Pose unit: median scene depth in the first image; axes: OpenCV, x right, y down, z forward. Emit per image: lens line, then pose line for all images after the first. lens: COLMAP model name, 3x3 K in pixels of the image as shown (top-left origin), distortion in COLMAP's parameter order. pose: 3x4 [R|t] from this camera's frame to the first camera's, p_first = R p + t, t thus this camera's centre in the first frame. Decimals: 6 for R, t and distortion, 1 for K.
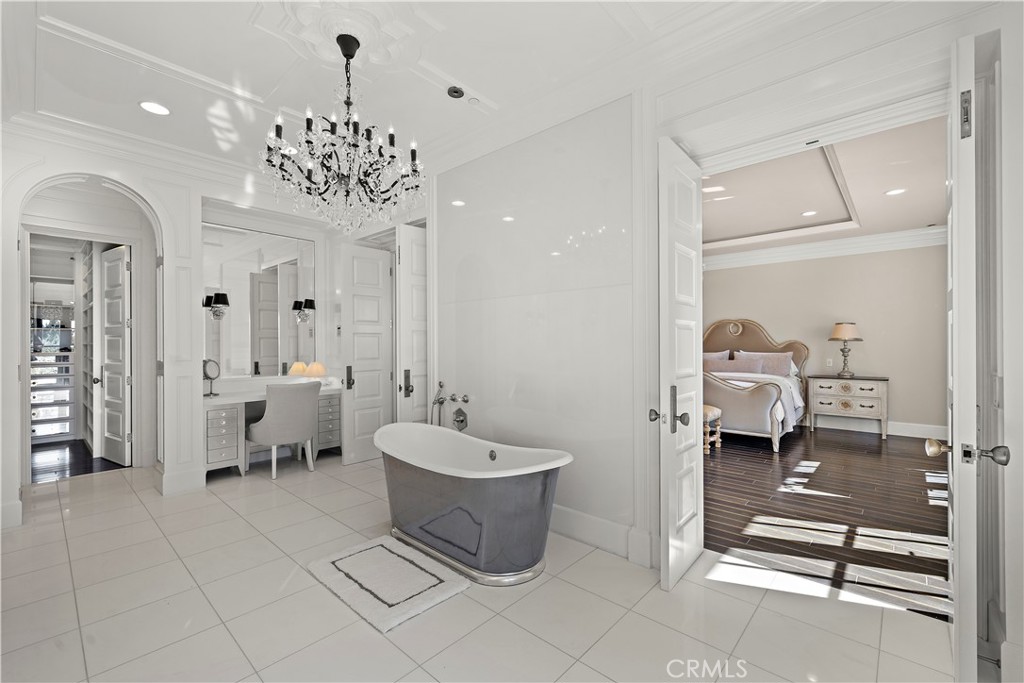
lens RADIAL K [[433.7, 0, 509.1], [0, 433.7, 344.2], [0, 0, 1]] dist [0.000932, 0.000153]
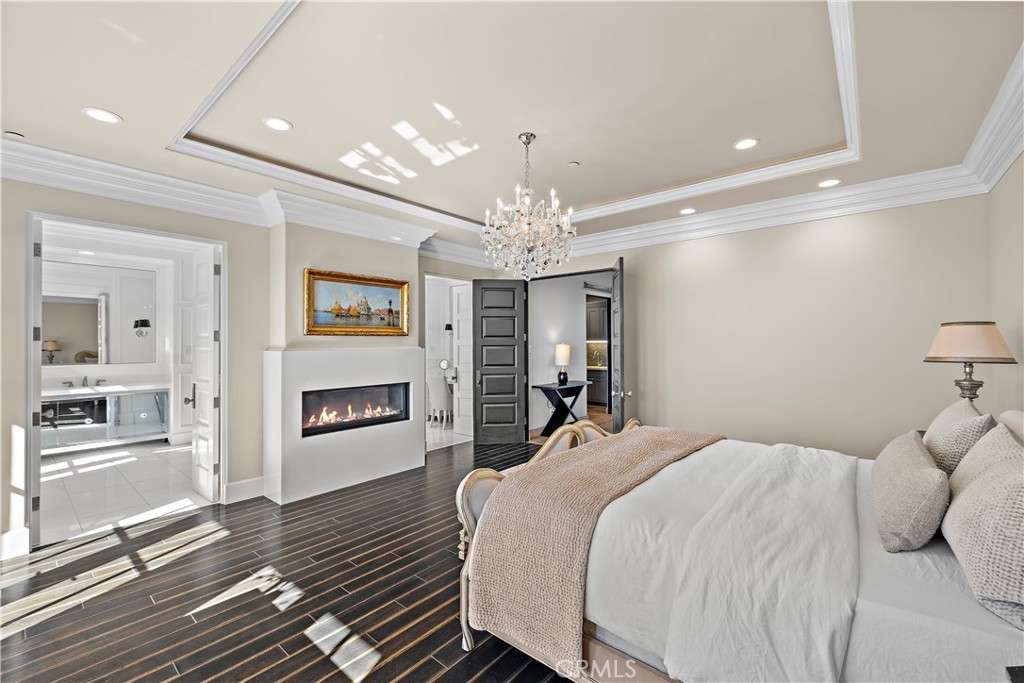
lens RADIAL K [[433.7, 0, 508.6], [0, 433.7, 341.0], [0, 0, 1]] dist [0.000932, 0.000153]
pose [[0.025779, -0.000362, -0.999668, 1.844536], [0.003819, 0.999993, -0.000263, -0.065067], [0.999660, -0.003811, 0.025780, 1.866980]]
